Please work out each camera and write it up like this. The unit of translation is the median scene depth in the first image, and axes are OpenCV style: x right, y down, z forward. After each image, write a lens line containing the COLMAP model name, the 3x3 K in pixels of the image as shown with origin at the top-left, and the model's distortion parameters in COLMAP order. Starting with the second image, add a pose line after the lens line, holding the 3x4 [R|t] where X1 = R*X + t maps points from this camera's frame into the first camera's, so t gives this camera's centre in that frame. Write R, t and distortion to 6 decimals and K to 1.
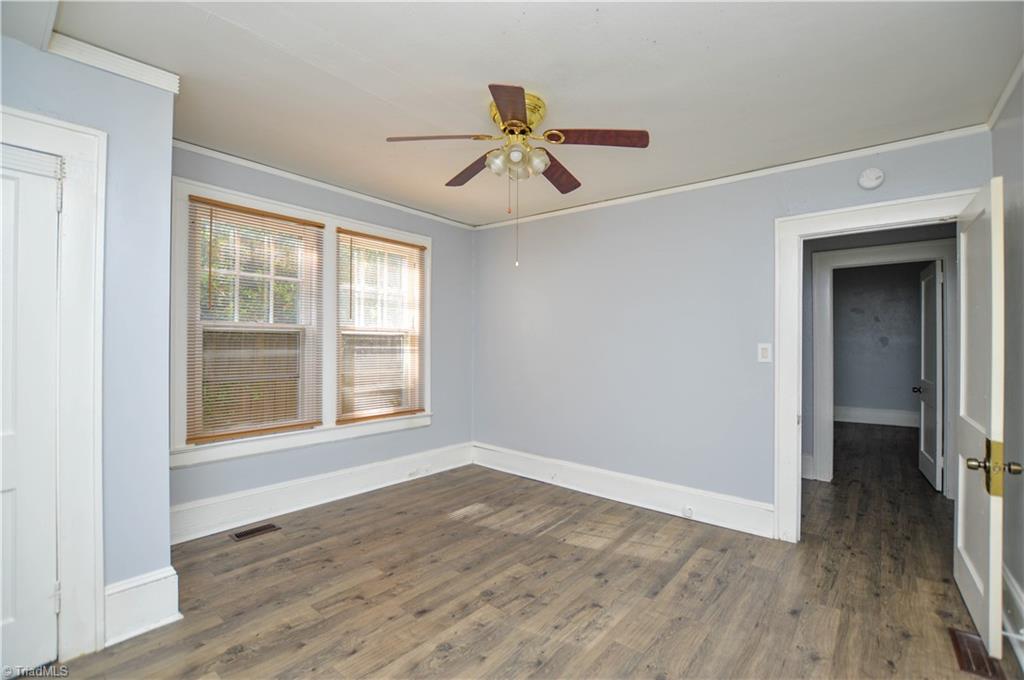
lens RADIAL K [[463.4, 0, 512.0], [0, 463.4, 340.0], [0, 0, 1]] dist [-0.029883, 0.000766]
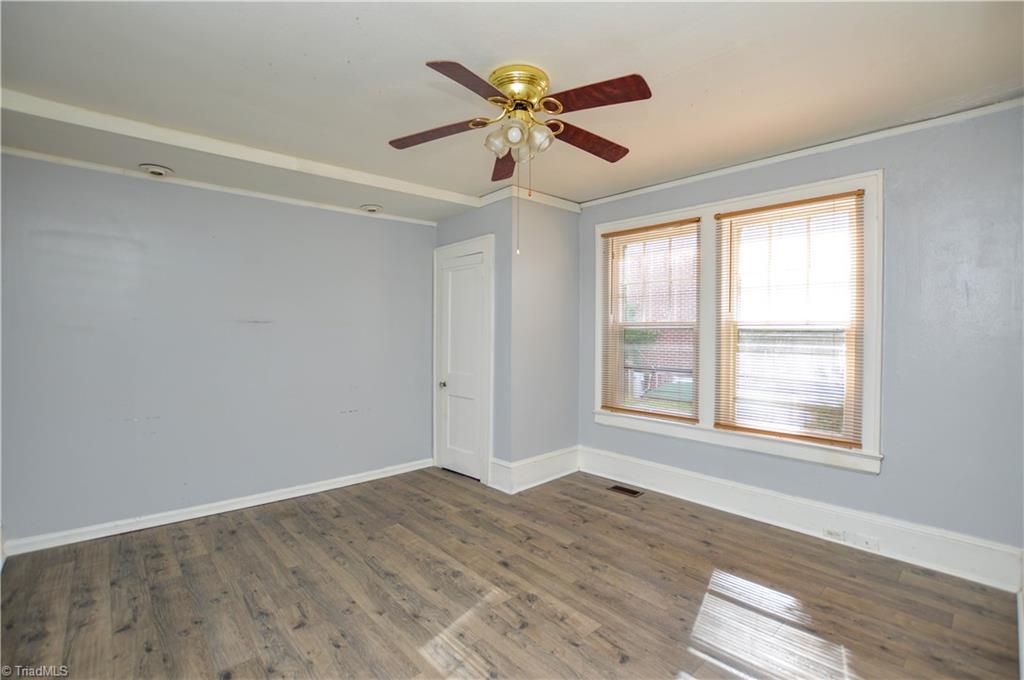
lens RADIAL K [[463.4, 0, 512.0], [0, 463.4, 340.0], [0, 0, 1]] dist [-0.029883, 0.000766]
pose [[-0.161172, -0.000008, -0.986926, 0.738374], [-0.002385, 0.999997, 0.000381, 0.009172], [0.986923, 0.002415, -0.161172, 0.910953]]
